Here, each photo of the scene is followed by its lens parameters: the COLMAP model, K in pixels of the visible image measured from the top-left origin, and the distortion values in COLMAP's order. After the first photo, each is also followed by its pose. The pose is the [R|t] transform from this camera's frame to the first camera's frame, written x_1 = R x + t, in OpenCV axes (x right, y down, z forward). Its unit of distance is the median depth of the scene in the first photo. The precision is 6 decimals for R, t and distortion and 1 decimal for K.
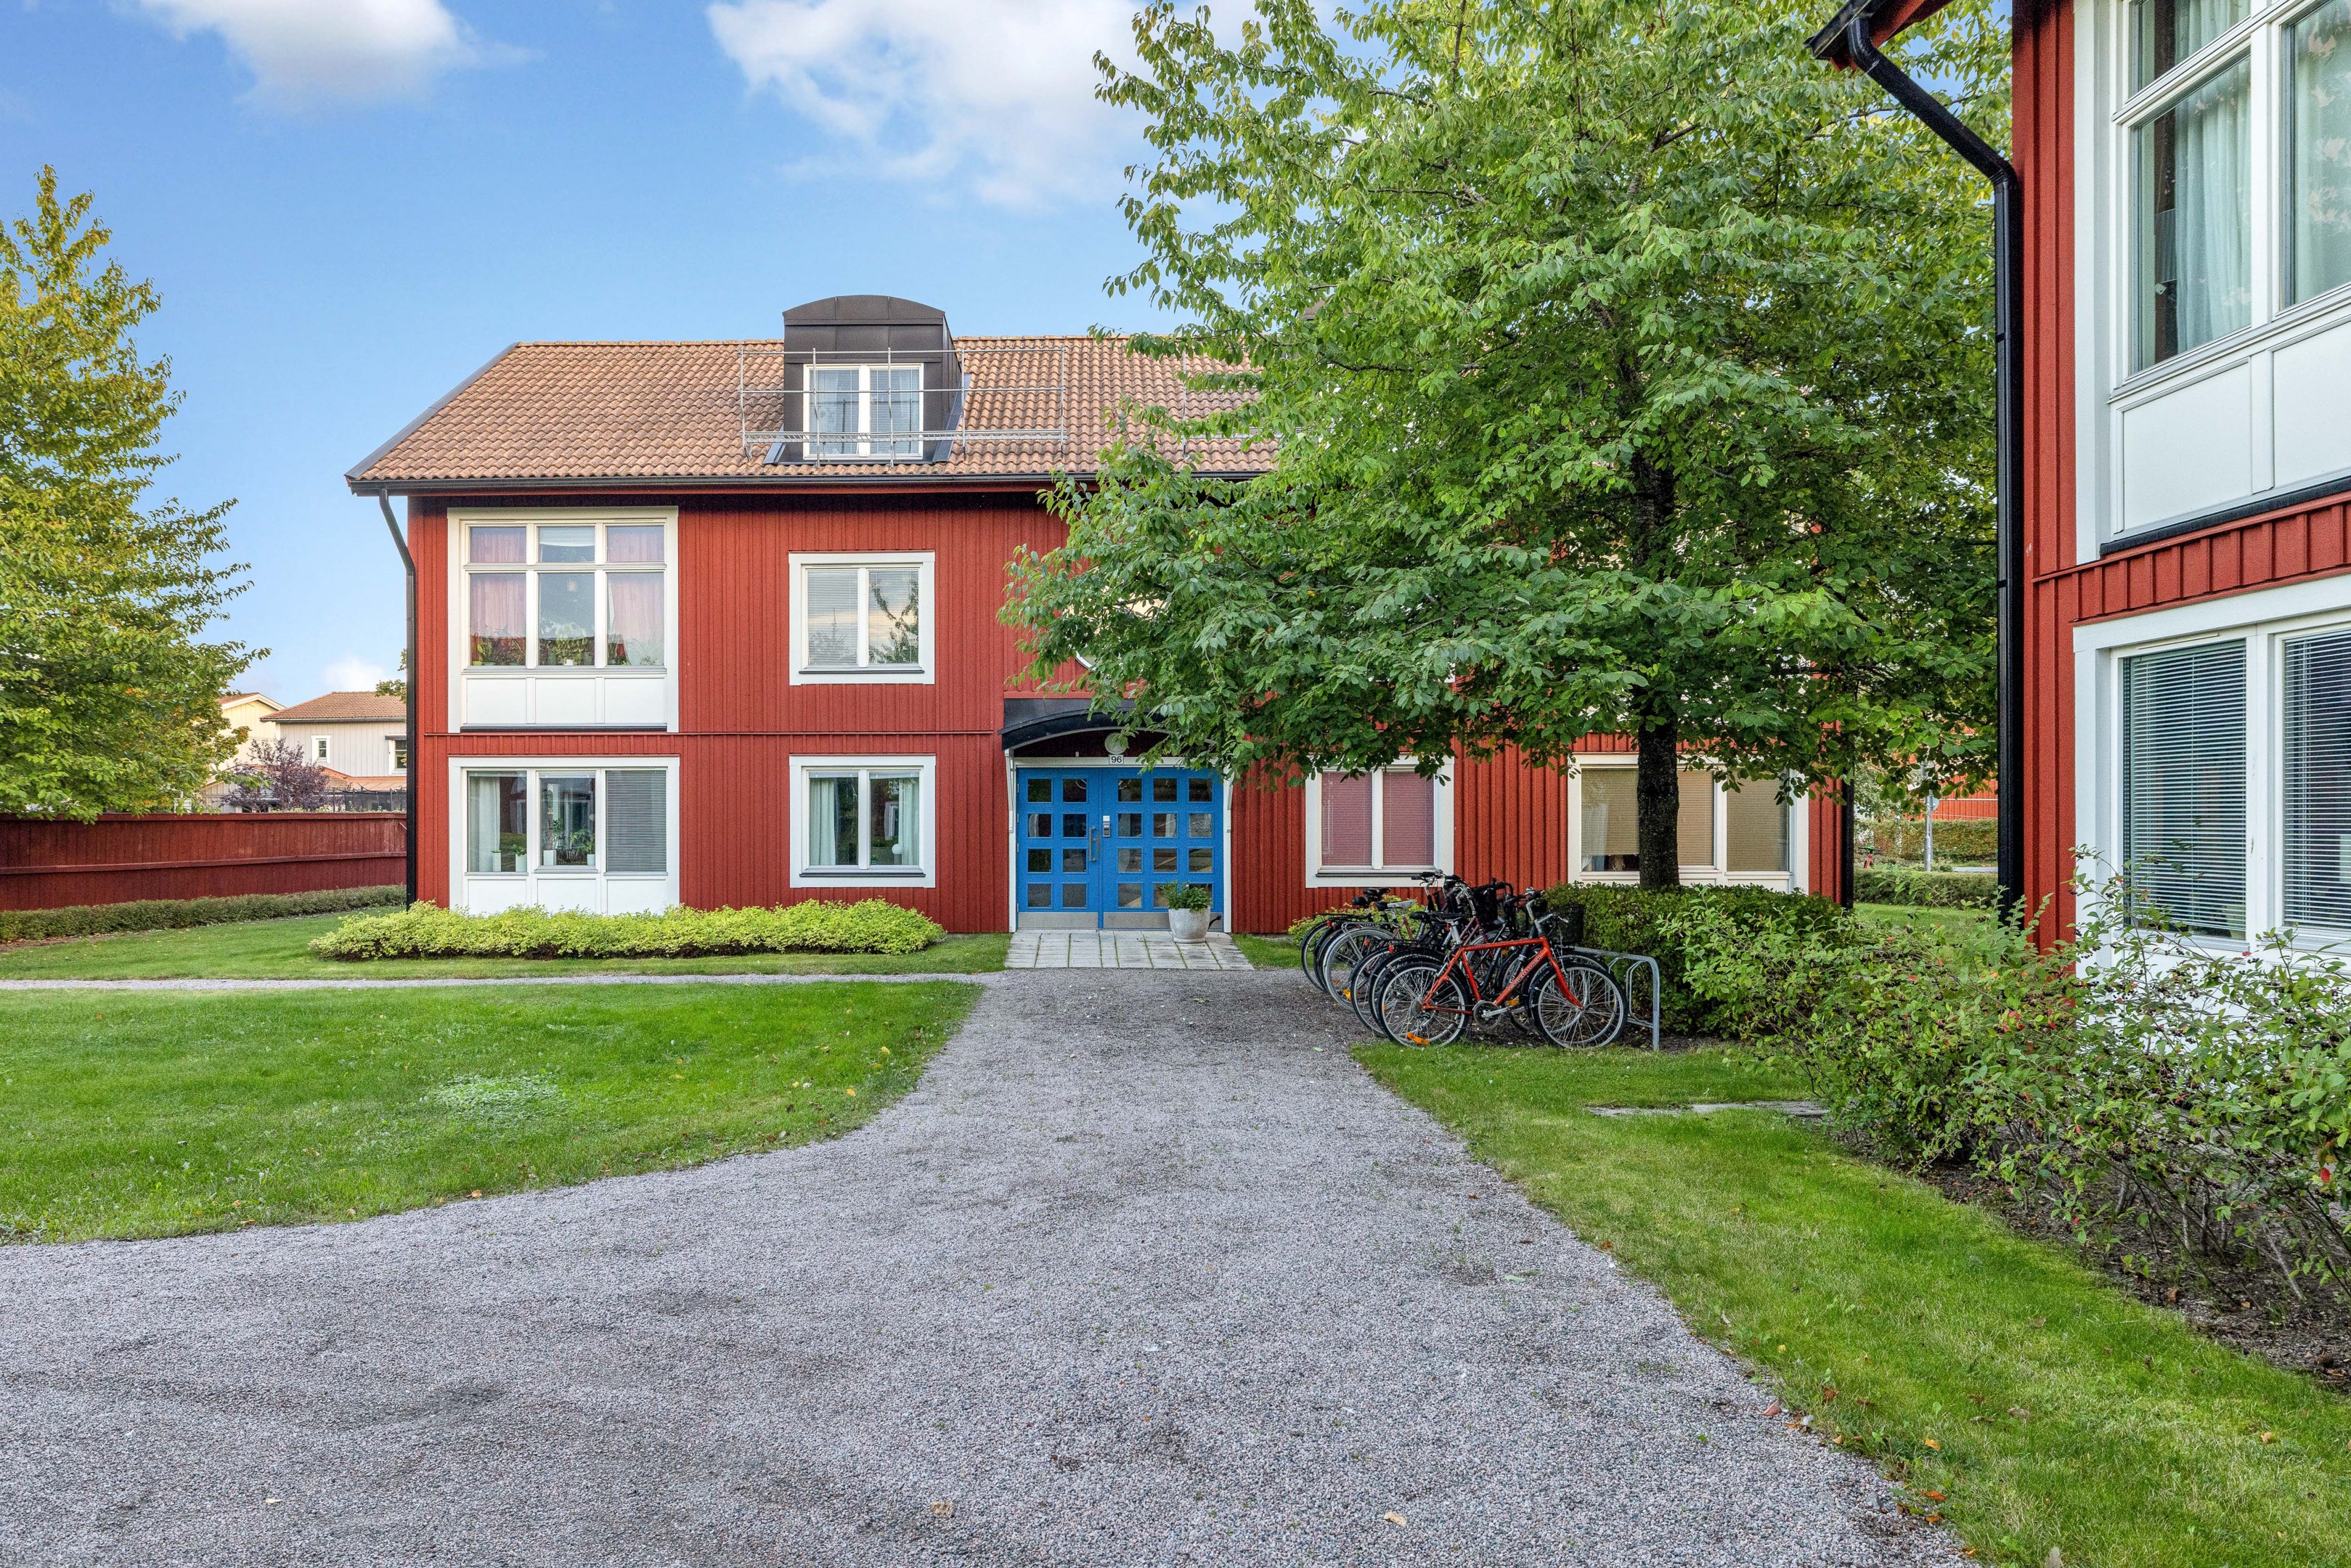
lens RADIAL K [[1467.8, 0, 1088.2], [0, 1467.8, 814.6], [0, 0, 1]] dist [0.001726, 0.000039]
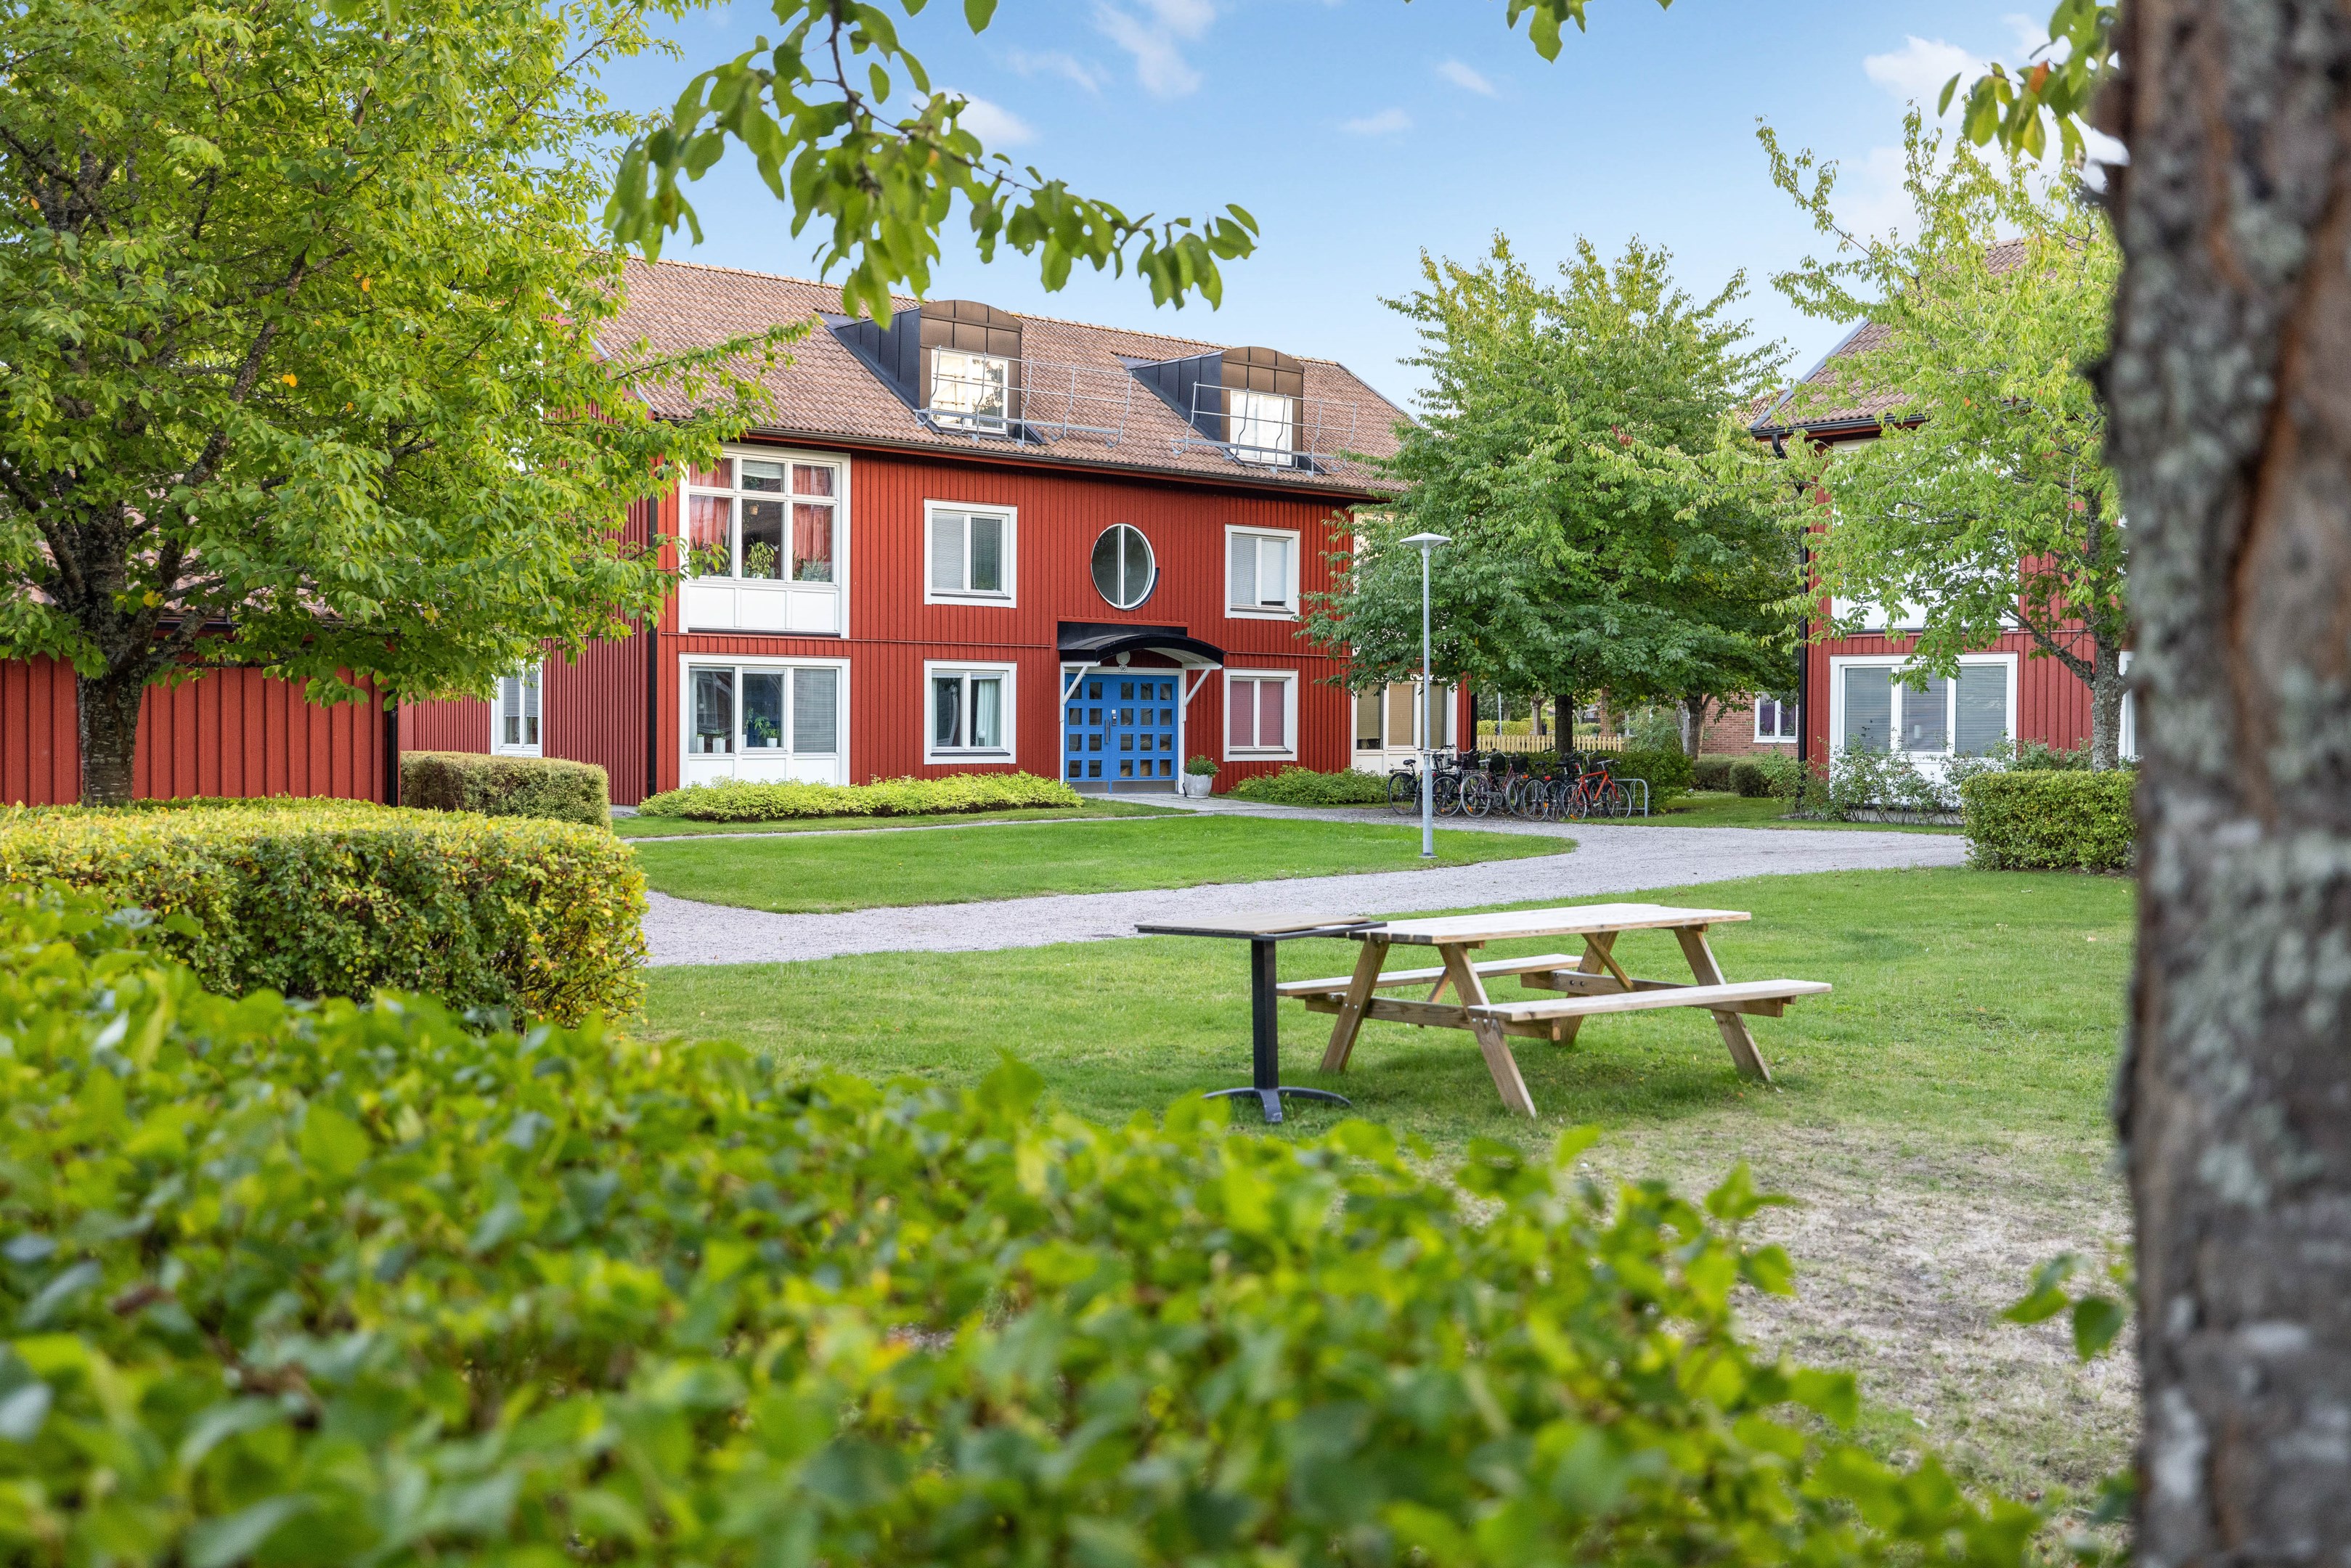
lens RADIAL K [[2335.4, 0, 1169.9], [0, 2335.4, 772.2], [0, 0, 1]] dist [0.003089, 0.000000]
pose [[0.733248, -0.008594, 0.679907, -1.413956], [-0.015293, 0.999459, 0.029125, -0.005300], [-0.679789, -0.031754, 0.732720, -0.619825]]
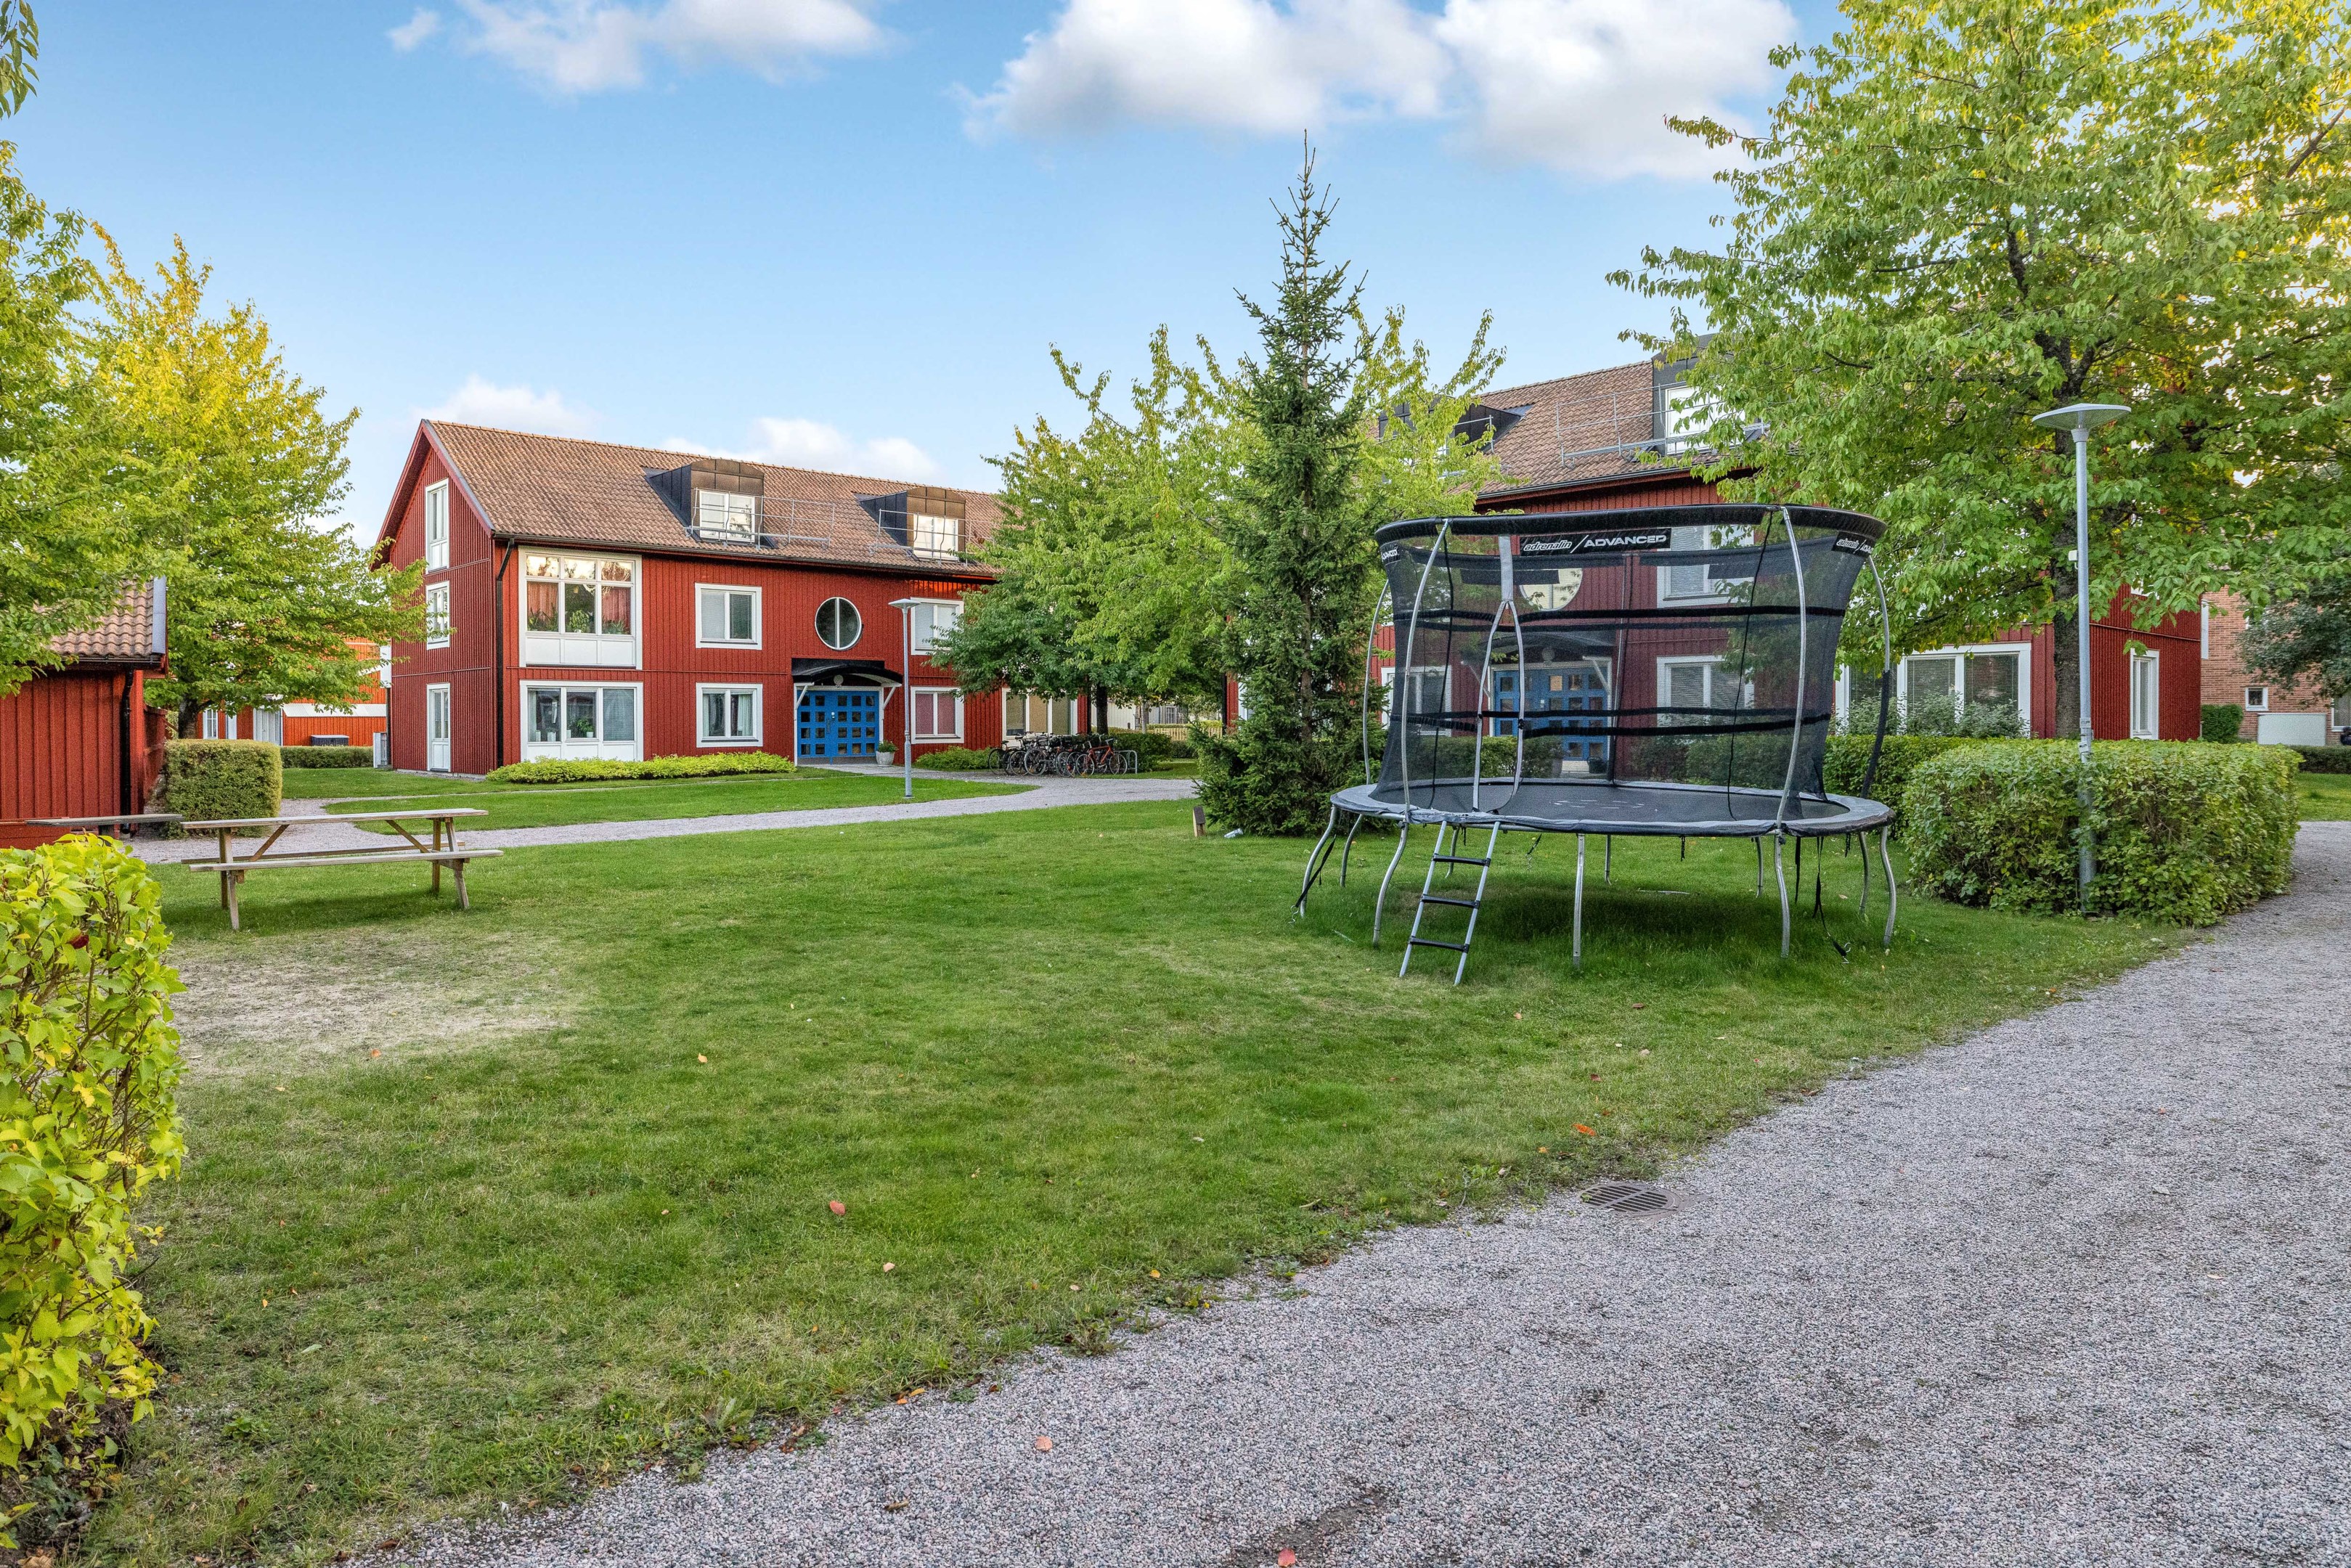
lens RADIAL K [[1467.8, 0, 1166.2], [0, 1467.8, 736.8], [0, 0, 1]] dist [0.001726, 0.000039]
pose [[0.712400, -0.008442, 0.701723, -1.165066], [-0.003294, 0.999876, 0.015372, 0.001713], [-0.701766, -0.013263, 0.712284, -0.905362]]
